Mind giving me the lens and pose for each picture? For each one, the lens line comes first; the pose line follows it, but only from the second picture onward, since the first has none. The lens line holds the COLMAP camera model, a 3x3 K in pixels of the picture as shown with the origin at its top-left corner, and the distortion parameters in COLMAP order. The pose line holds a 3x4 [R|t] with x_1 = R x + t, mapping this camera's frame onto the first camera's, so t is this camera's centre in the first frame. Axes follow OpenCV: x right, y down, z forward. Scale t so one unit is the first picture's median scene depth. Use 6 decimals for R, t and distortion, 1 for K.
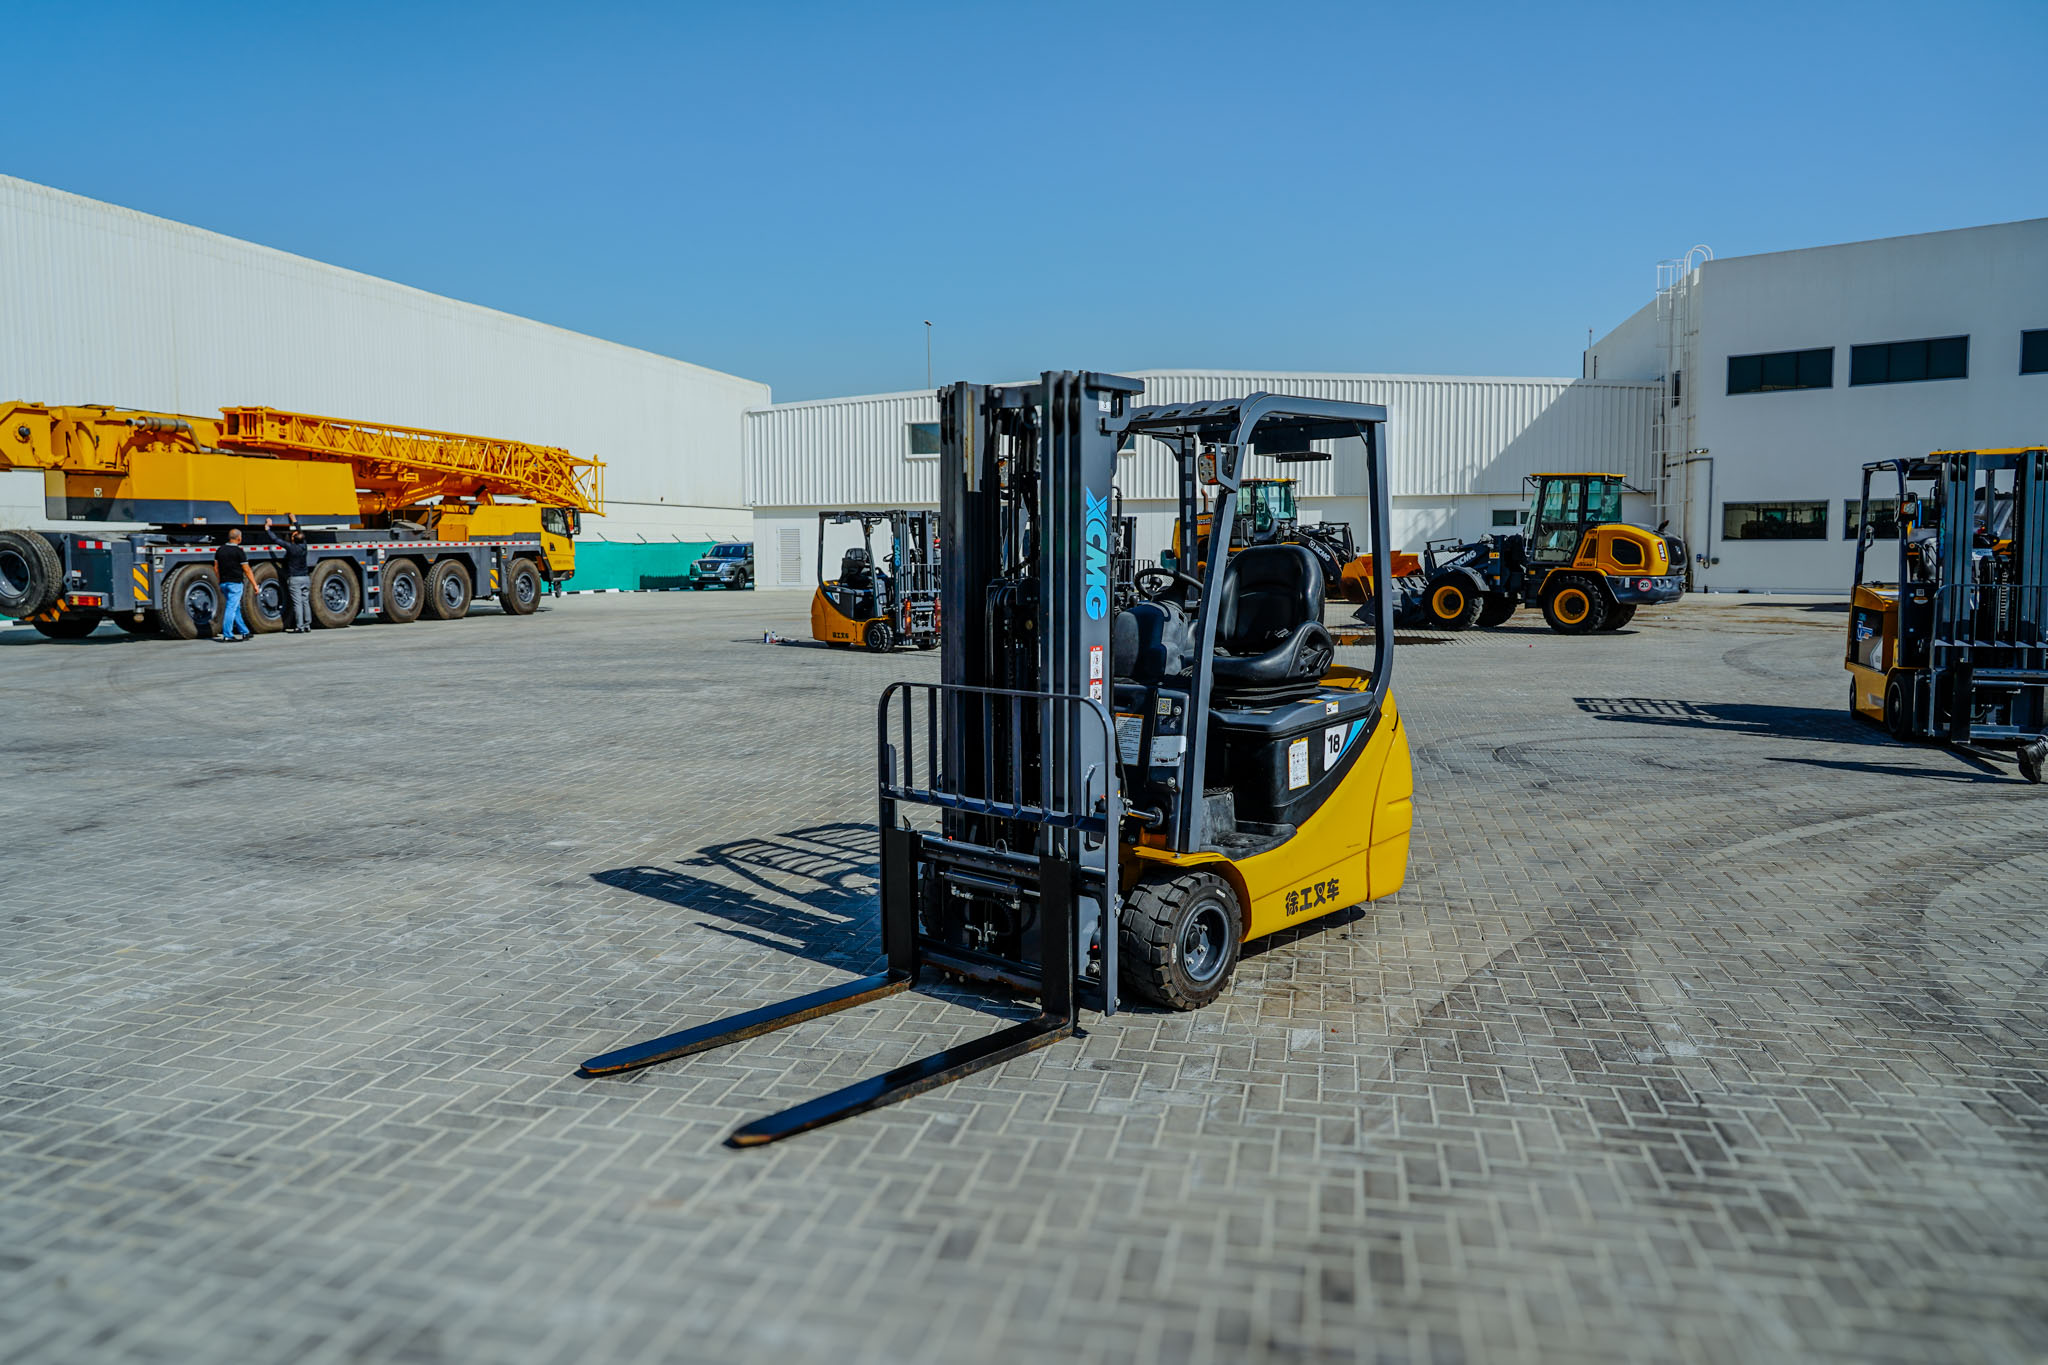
lens RADIAL K [[1442.5, 0, 996.3], [0, 1442.5, 669.4], [0, 0, 1]] dist [-0.027782, 0.009141]
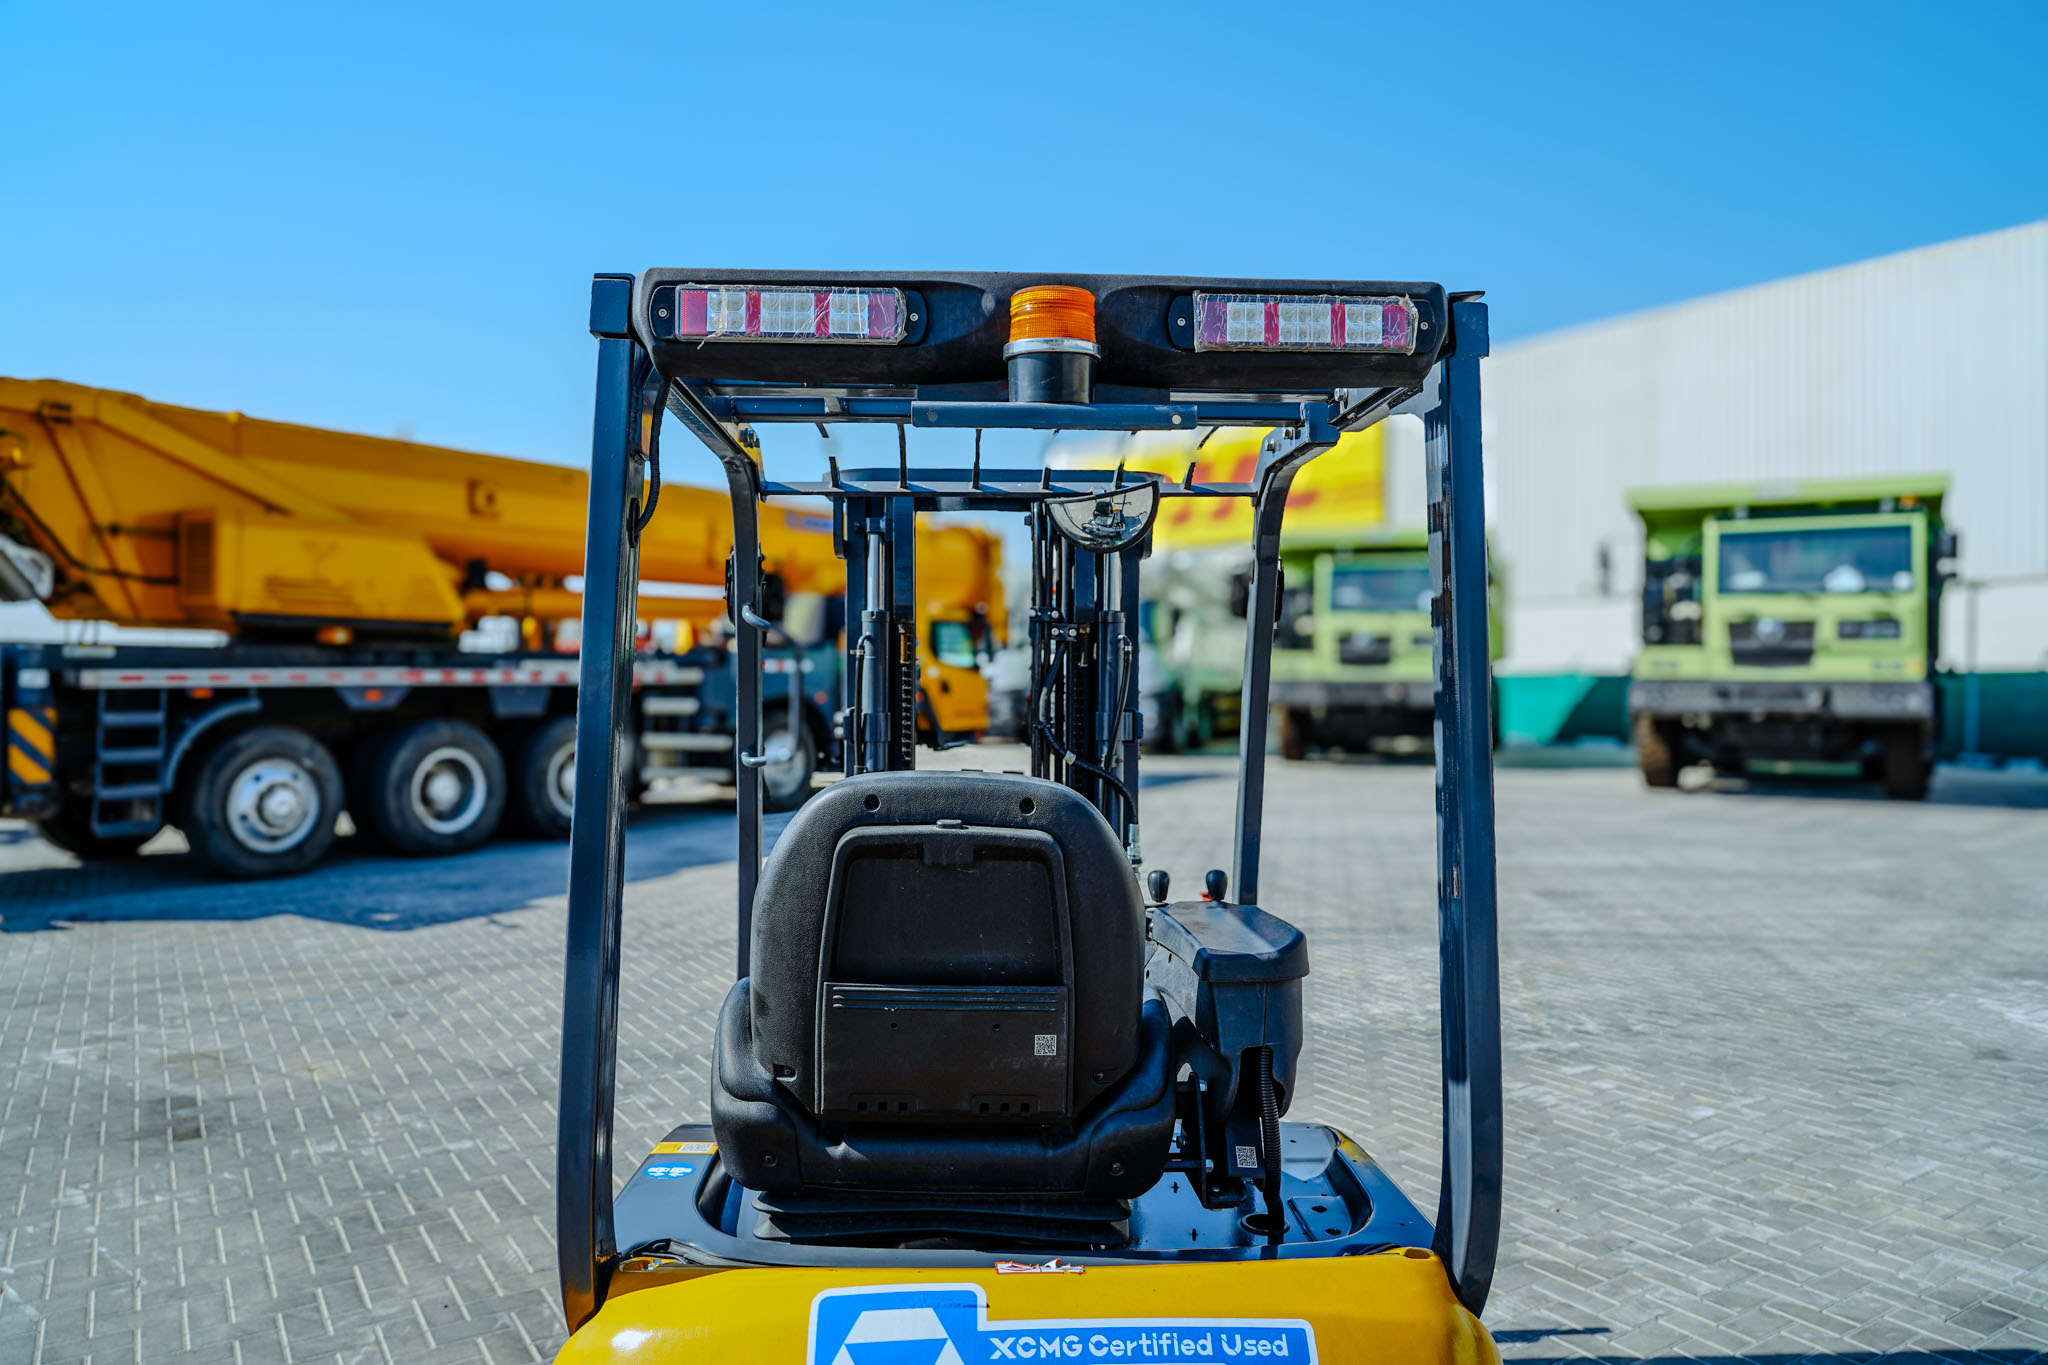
lens RADIAL K [[1382.5, 0, 1020.9], [0, 1382.5, 672.1], [0, 0, 1]] dist [-0.029348, 0.011323]
pose [[-0.690638, 0.003543, -0.723192, 0.151384], [-0.061390, 0.996091, 0.063507, -0.048780], [0.720590, 0.088257, -0.687721, 0.466612]]
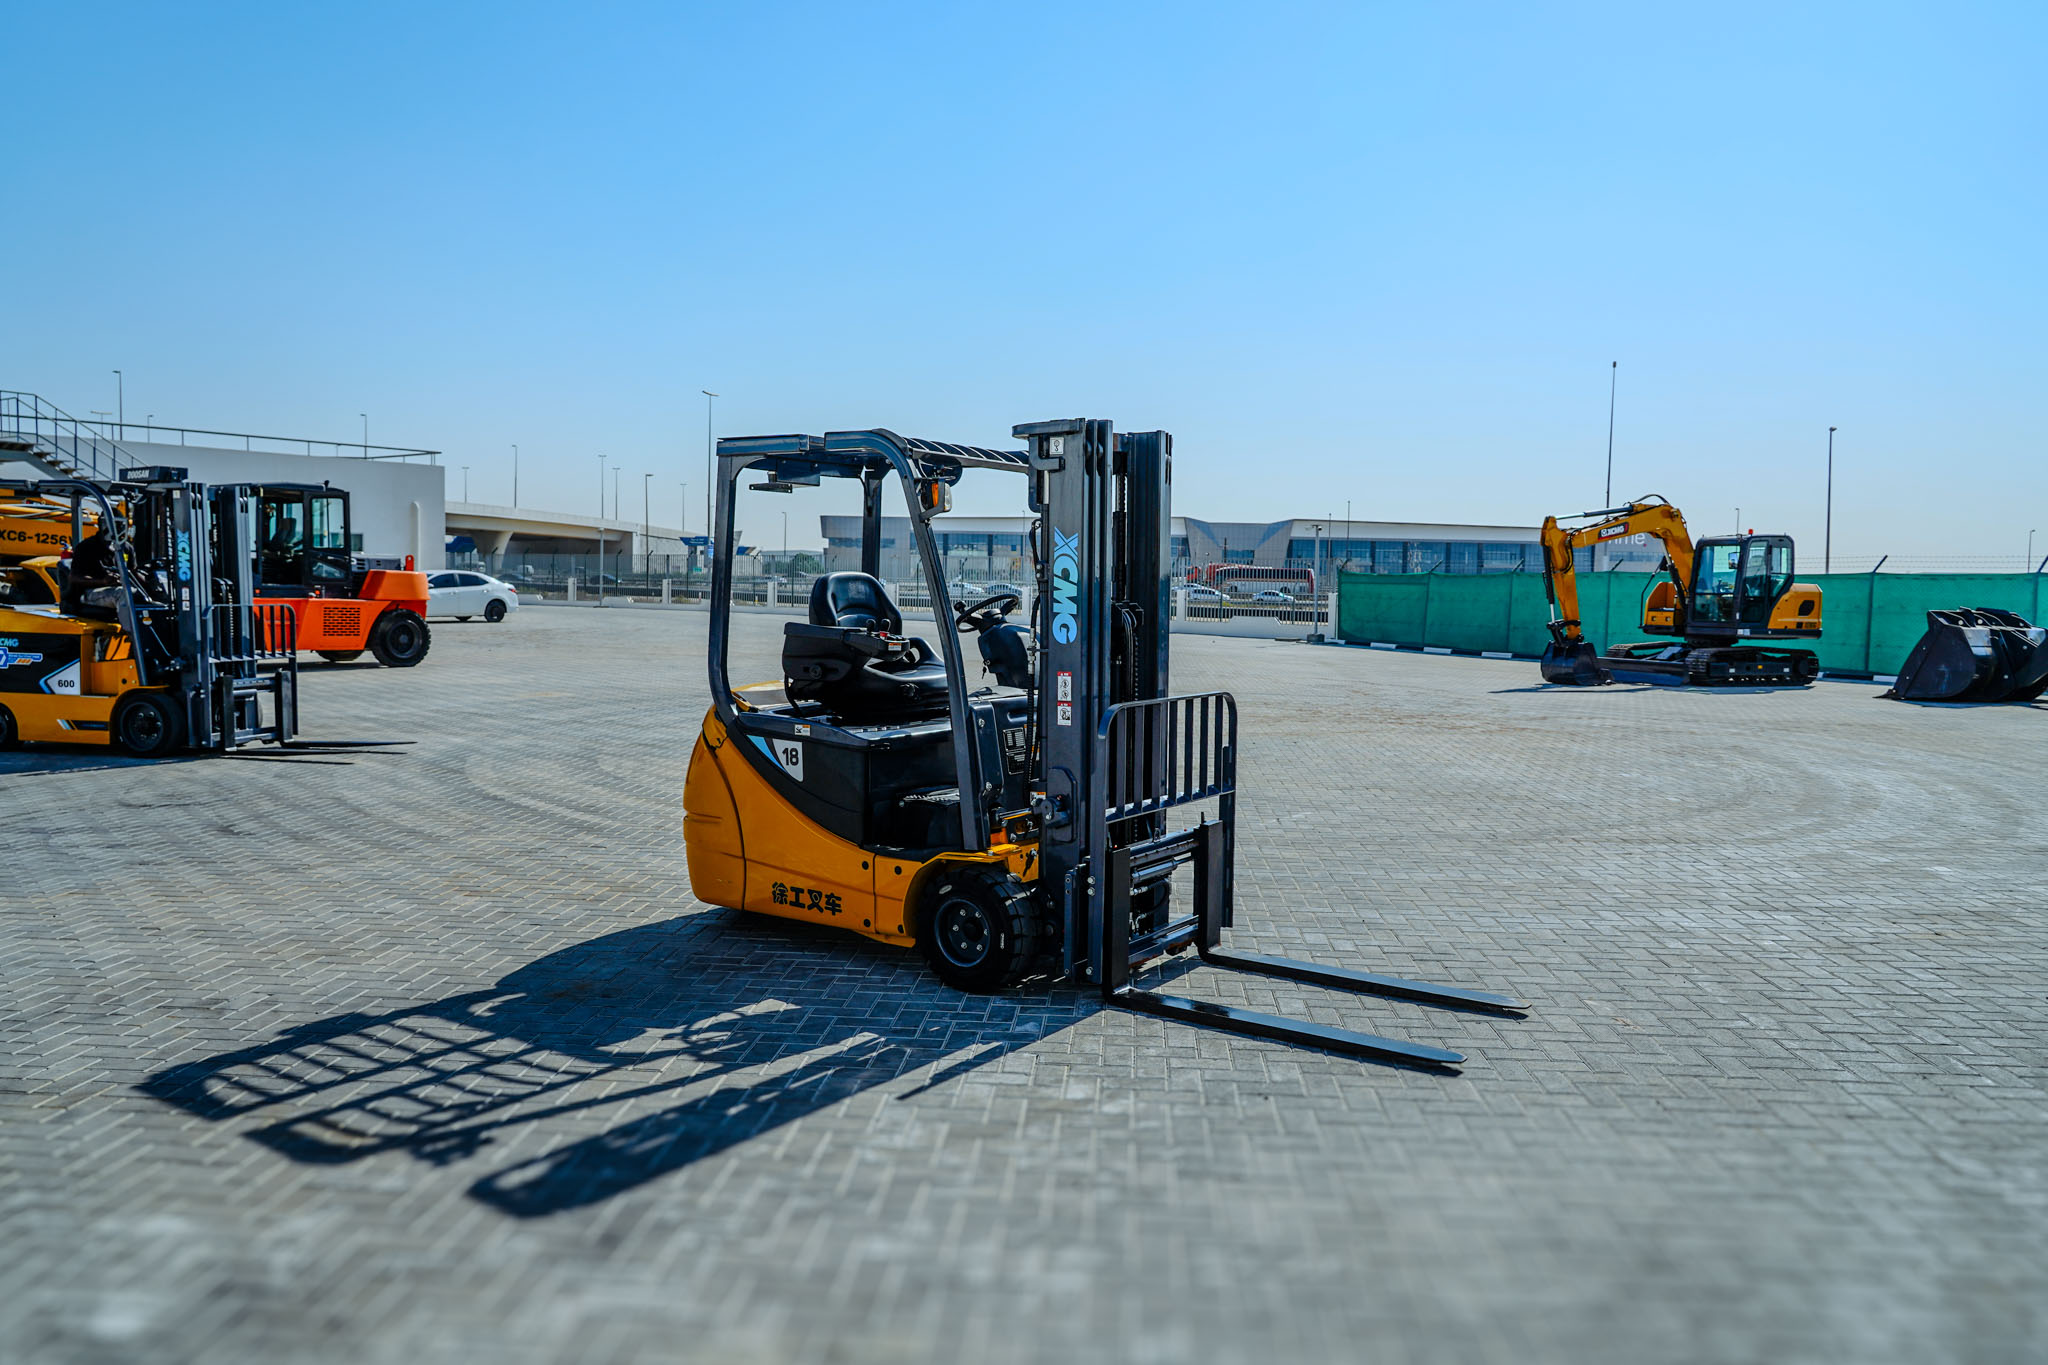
lens RADIAL K [[1425.7, 0, 1022.7], [0, 1425.7, 673.5], [0, 0, 1]] dist [-0.023800, 0.006759]
pose [[-0.152224, -0.059620, 0.986546, -0.346711], [0.069911, 0.995029, 0.070920, -0.029611], [-0.985870, 0.079766, -0.147299, 0.399895]]
